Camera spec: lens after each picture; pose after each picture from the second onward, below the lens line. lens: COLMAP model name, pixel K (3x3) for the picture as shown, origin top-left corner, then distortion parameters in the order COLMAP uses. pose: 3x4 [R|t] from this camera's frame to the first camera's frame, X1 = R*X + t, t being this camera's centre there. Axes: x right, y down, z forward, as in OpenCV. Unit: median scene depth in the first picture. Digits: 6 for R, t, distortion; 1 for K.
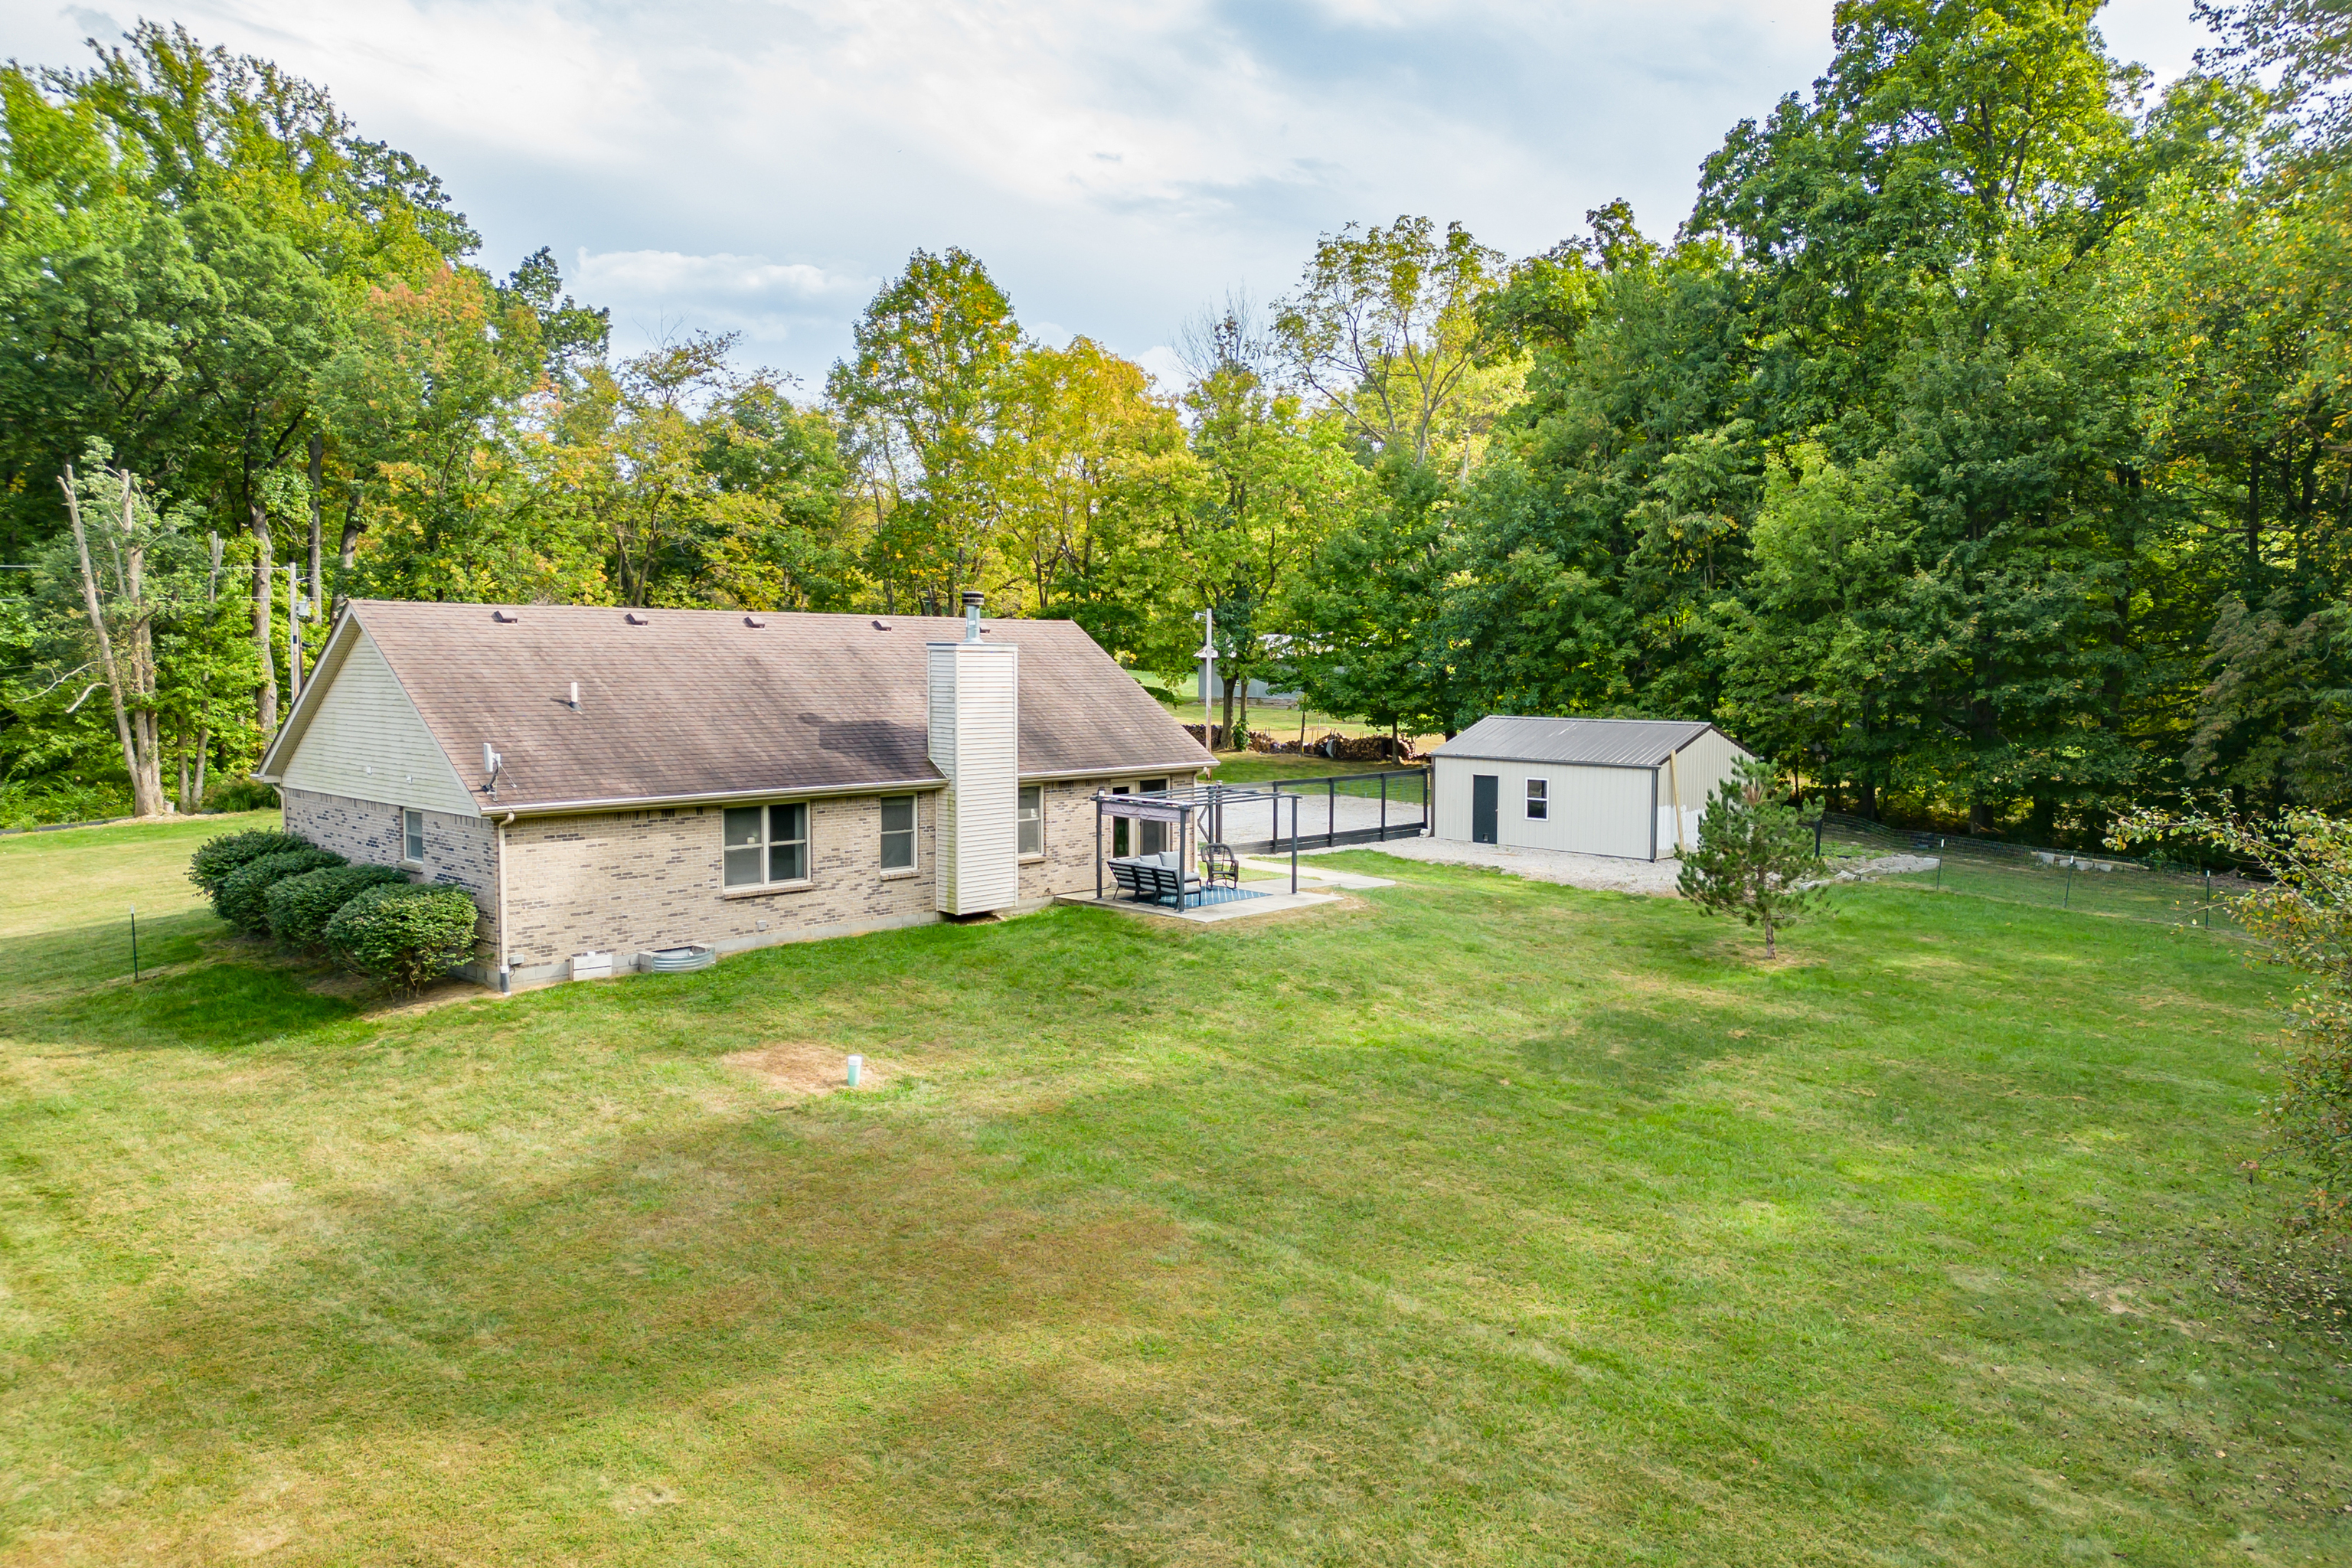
lens RADIAL K [[1654.2, 0, 1181.1], [0, 1654.2, 766.3], [0, 0, 1]] dist [0.078946, -0.080779]
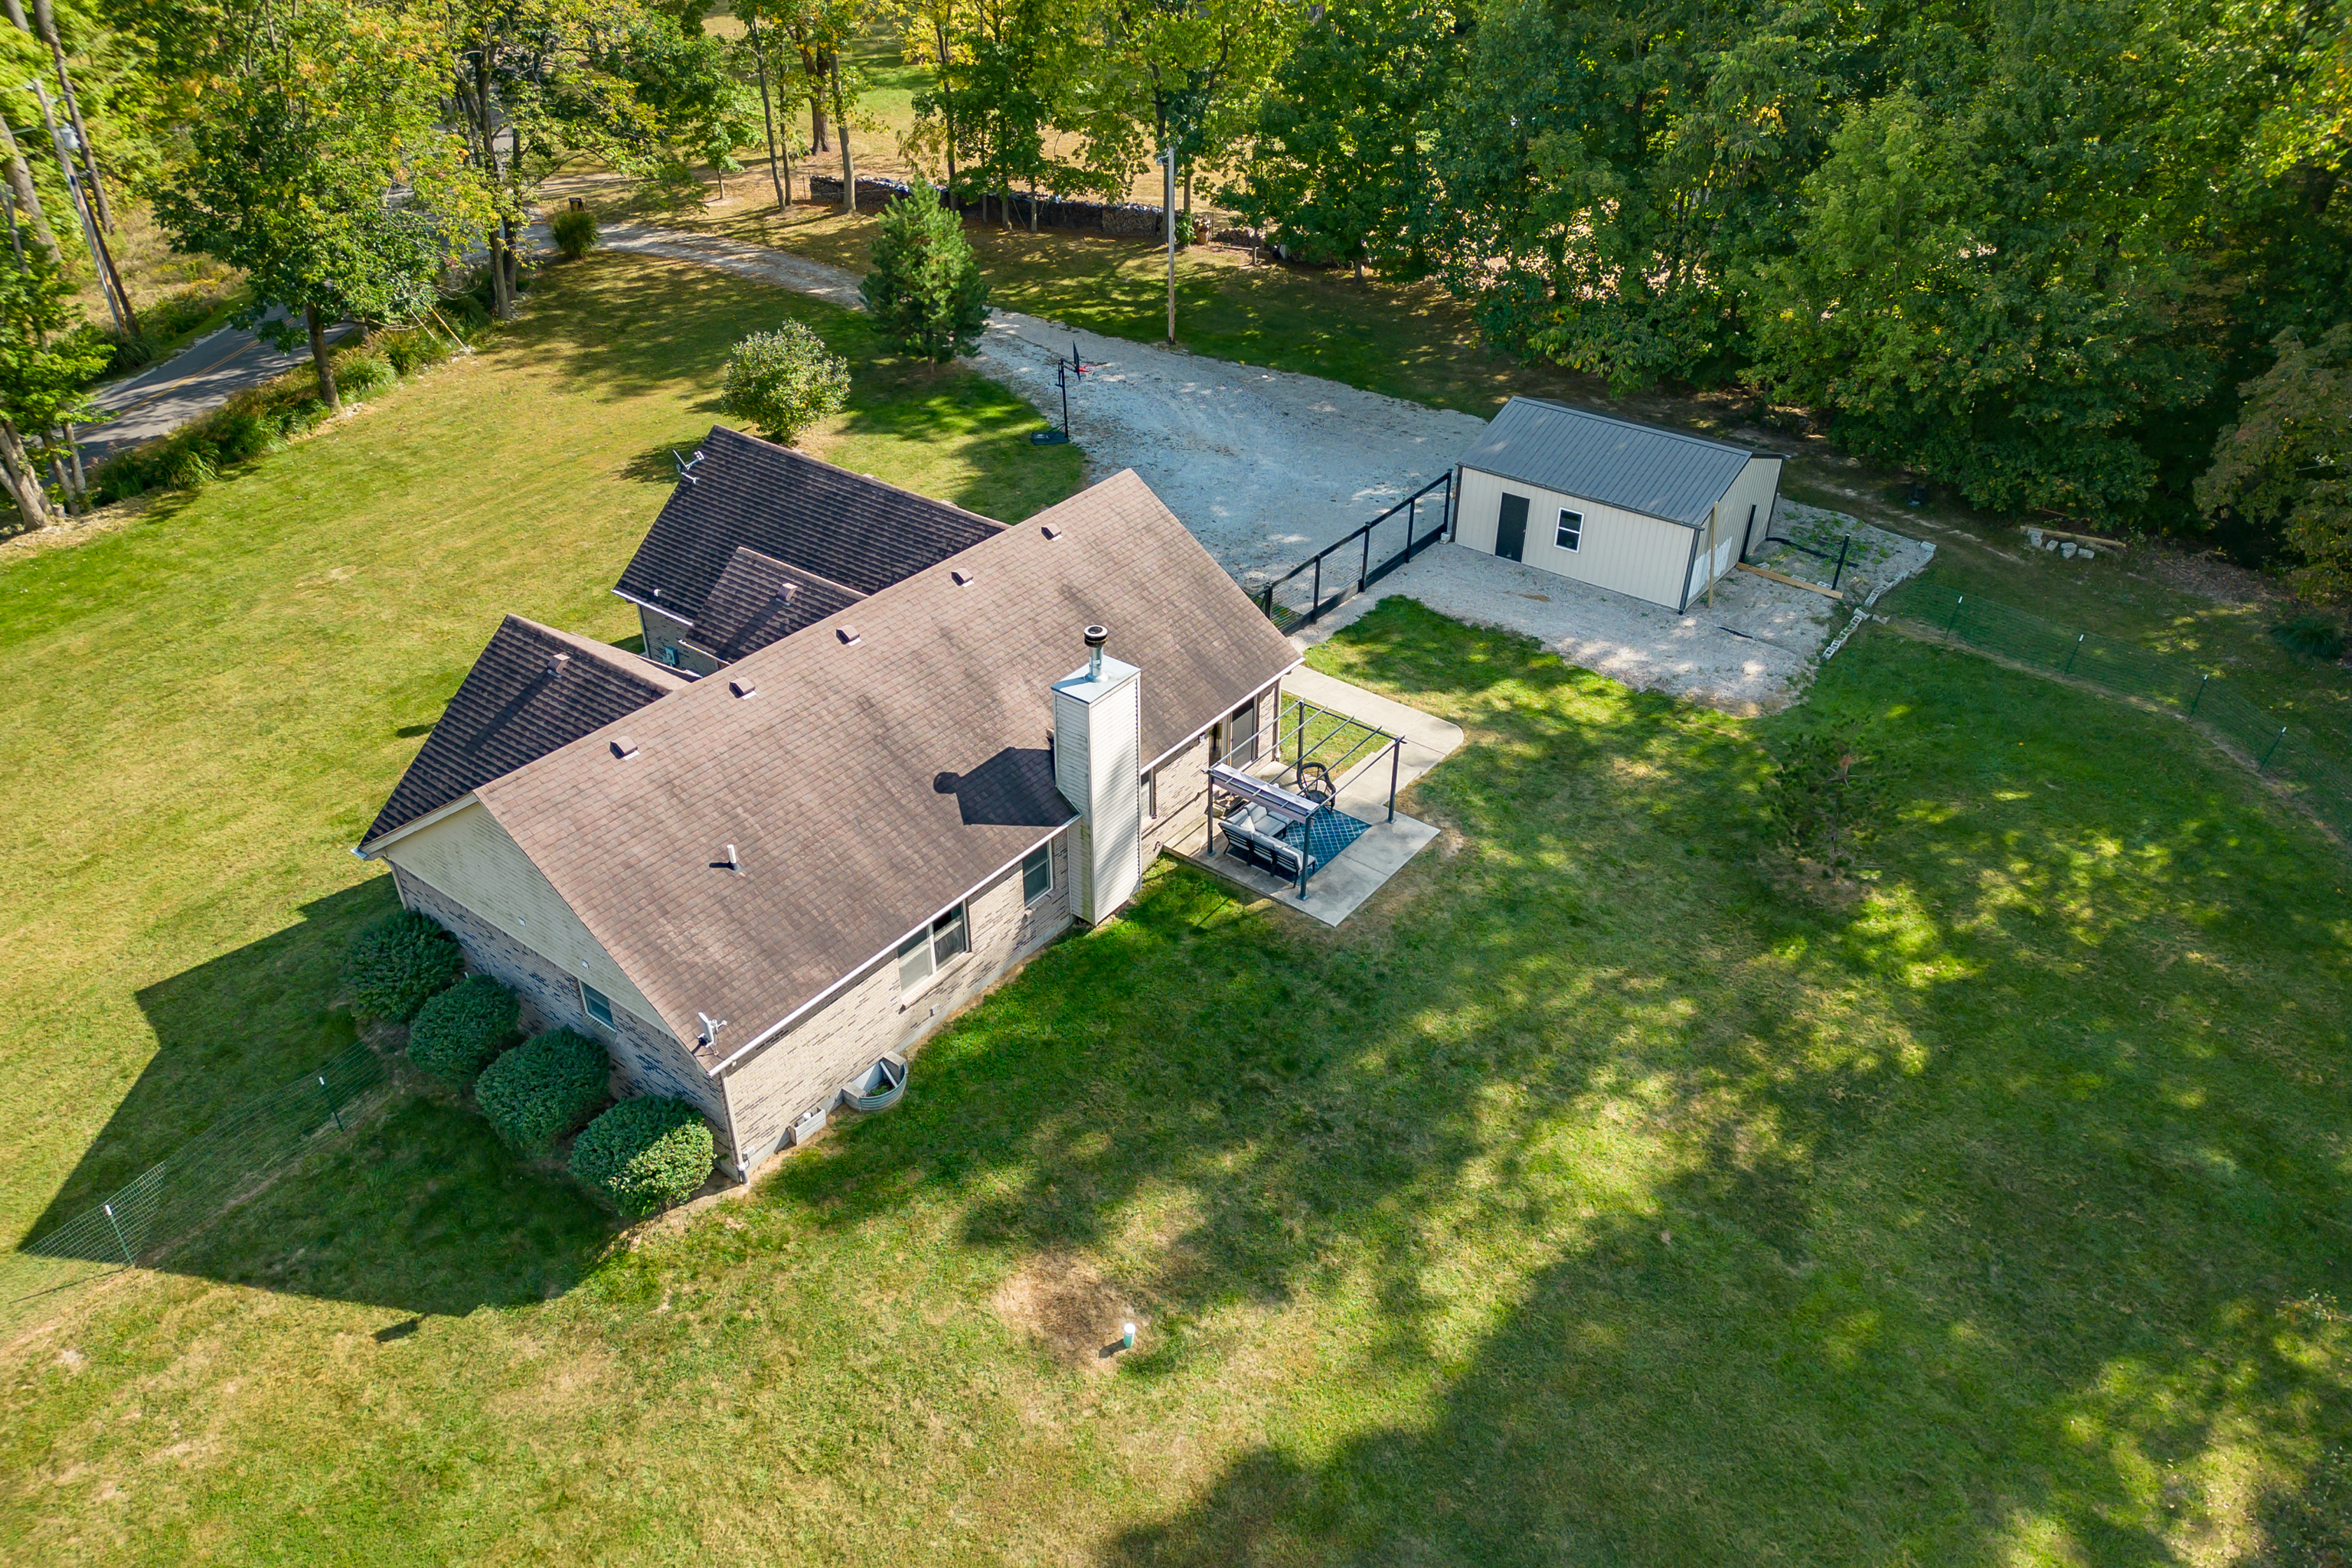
lens RADIAL K [[1654.2, 0, 1181.1], [0, 1654.2, 766.3], [0, 0, 1]] dist [0.078946, -0.080779]
pose [[0.993556, -0.063387, 0.093963, -0.174528], [0.010019, 0.874874, 0.484247, -0.504776], [-0.112900, -0.480185, 0.869871, 0.140749]]
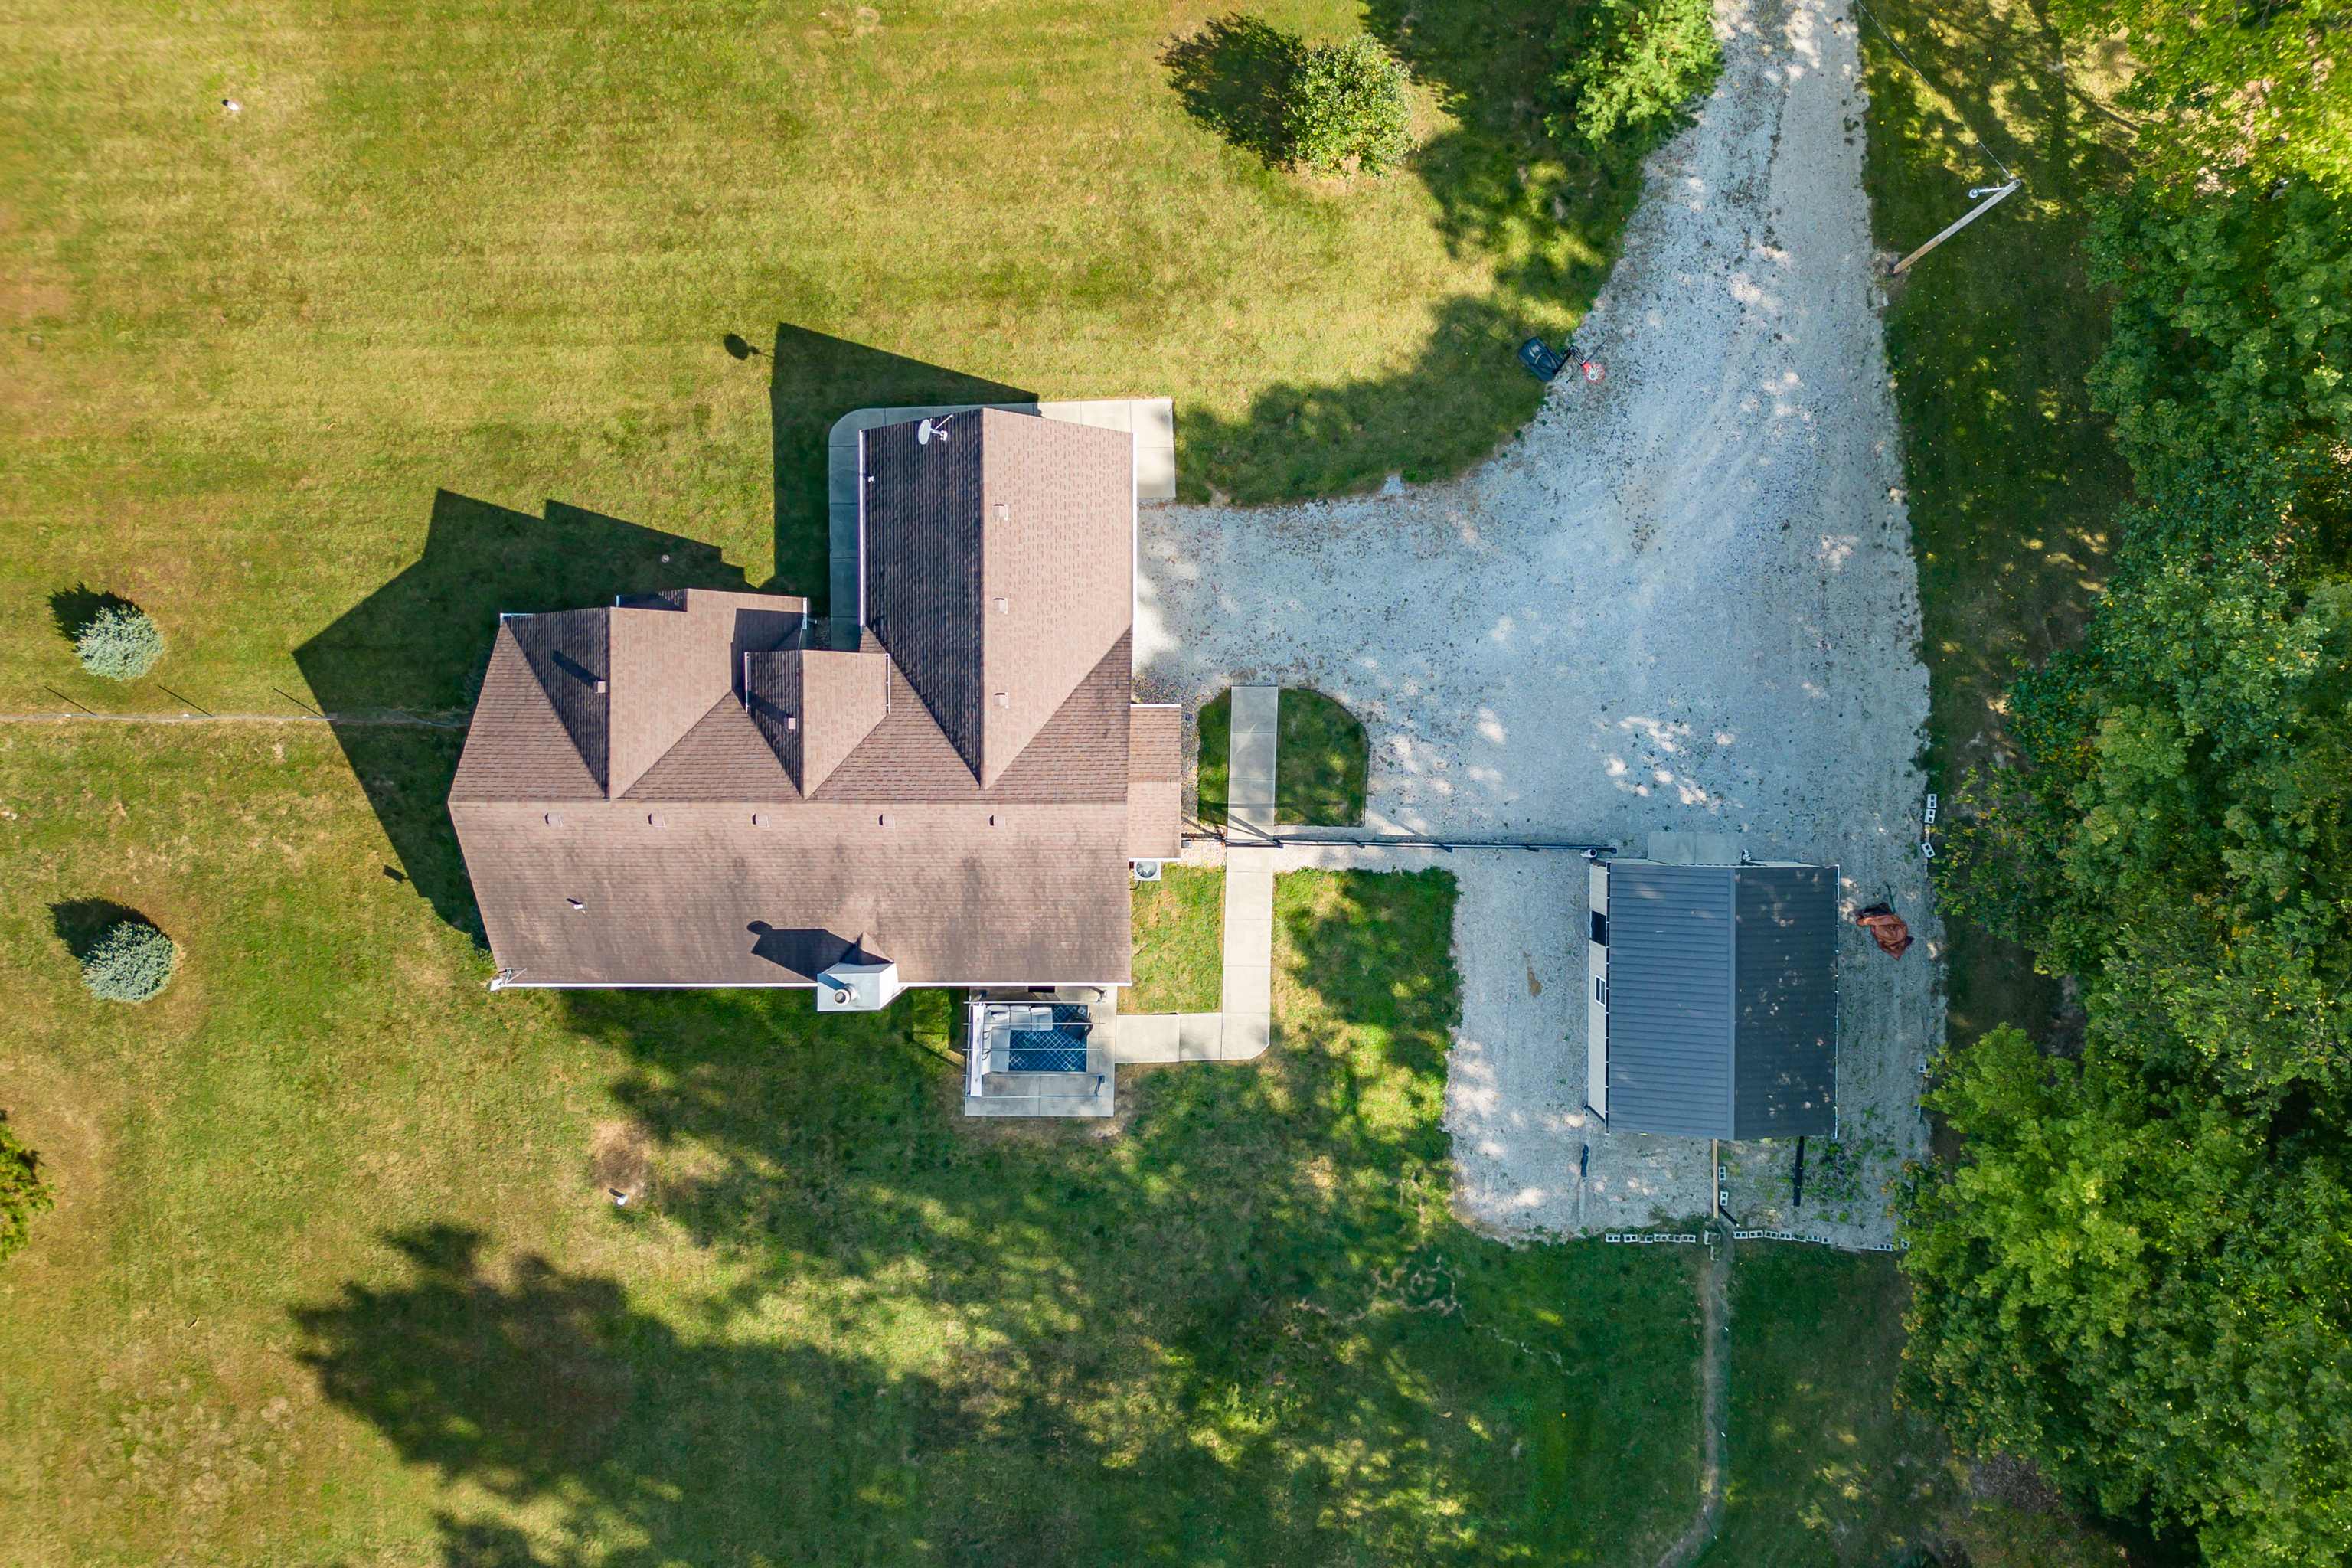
lens RADIAL K [[1654.2, 0, 1181.1], [0, 1654.2, 766.3], [0, 0, 1]] dist [0.078946, -0.080779]
pose [[0.684946, 0.728590, 0.002266, -0.083807], [-0.058859, 0.052233, 0.996899, -1.425499], [0.726212, -0.682955, 0.078661, 1.234061]]
